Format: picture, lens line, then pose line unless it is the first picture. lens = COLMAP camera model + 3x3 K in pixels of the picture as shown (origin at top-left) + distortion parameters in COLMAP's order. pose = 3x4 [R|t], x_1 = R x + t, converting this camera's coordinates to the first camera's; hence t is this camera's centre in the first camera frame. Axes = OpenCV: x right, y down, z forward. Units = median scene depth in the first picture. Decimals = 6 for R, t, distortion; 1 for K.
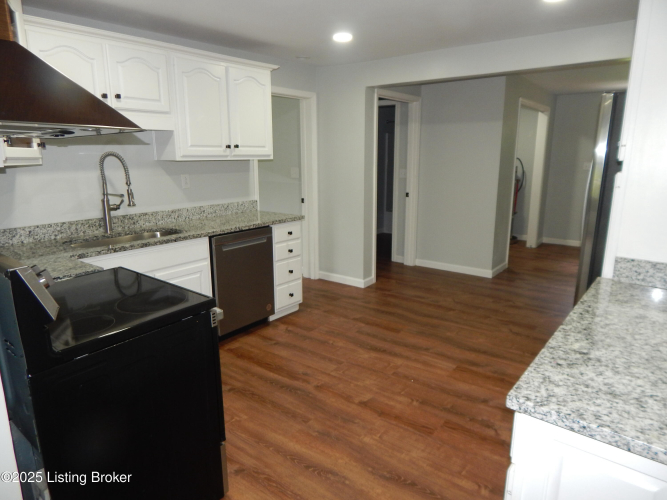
lens RADIAL K [[442.2, 0, 330.3], [0, 442.2, 247.5], [0, 0, 1]] dist [0.006146, -0.002377]
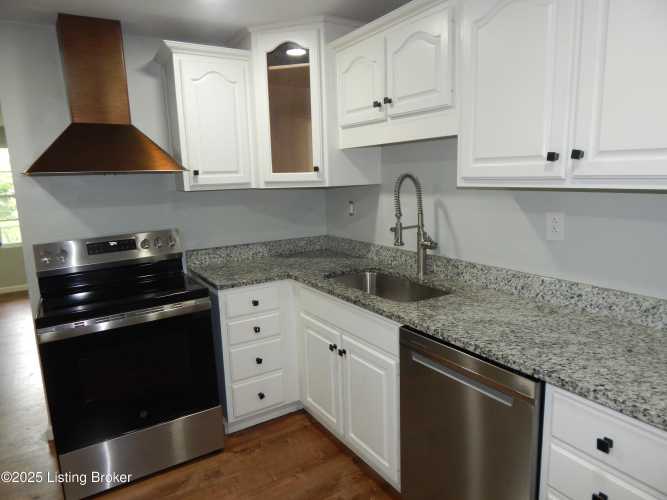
lens RADIAL K [[442.2, 0, 332.5], [0, 442.2, 244.3], [0, 0, 1]] dist [0.006146, -0.002377]
pose [[-0.340172, 0.163965, -0.925958, 0.263874], [-0.165537, 0.958863, 0.230606, -0.237678], [0.925678, 0.231726, -0.299036, 1.073858]]
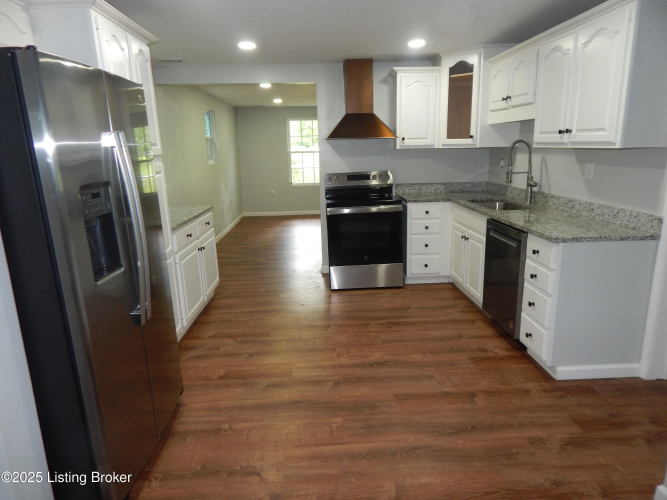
lens RADIAL K [[442.2, 0, 334.2], [0, 442.2, 245.5], [0, 0, 1]] dist [0.006146, -0.002377]
pose [[-0.752987, 0.167143, -0.636454, 0.740044], [-0.112718, 0.920146, 0.375001, -0.333273], [0.648309, 0.354111, -0.674018, 1.532872]]
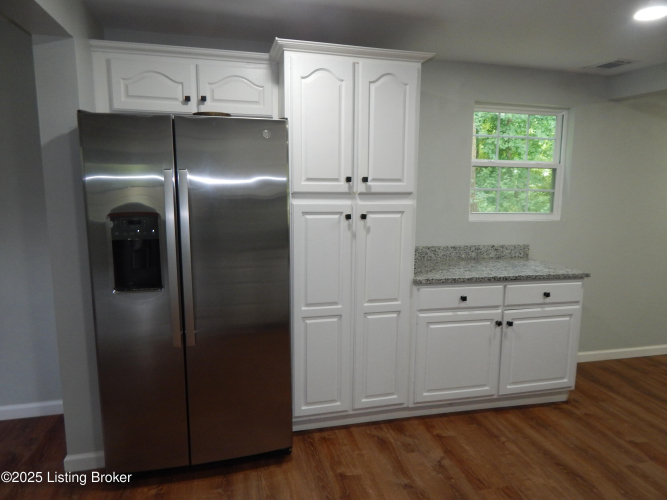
lens RADIAL K [[442.2, 0, 334.1], [0, 442.2, 246.8], [0, 0, 1]] dist [0.006146, -0.002377]
pose [[-0.797714, -0.103266, 0.594128, 0.012319], [0.116563, 0.940244, 0.319929, -0.293322], [-0.591663, 0.324465, -0.738009, 1.281314]]
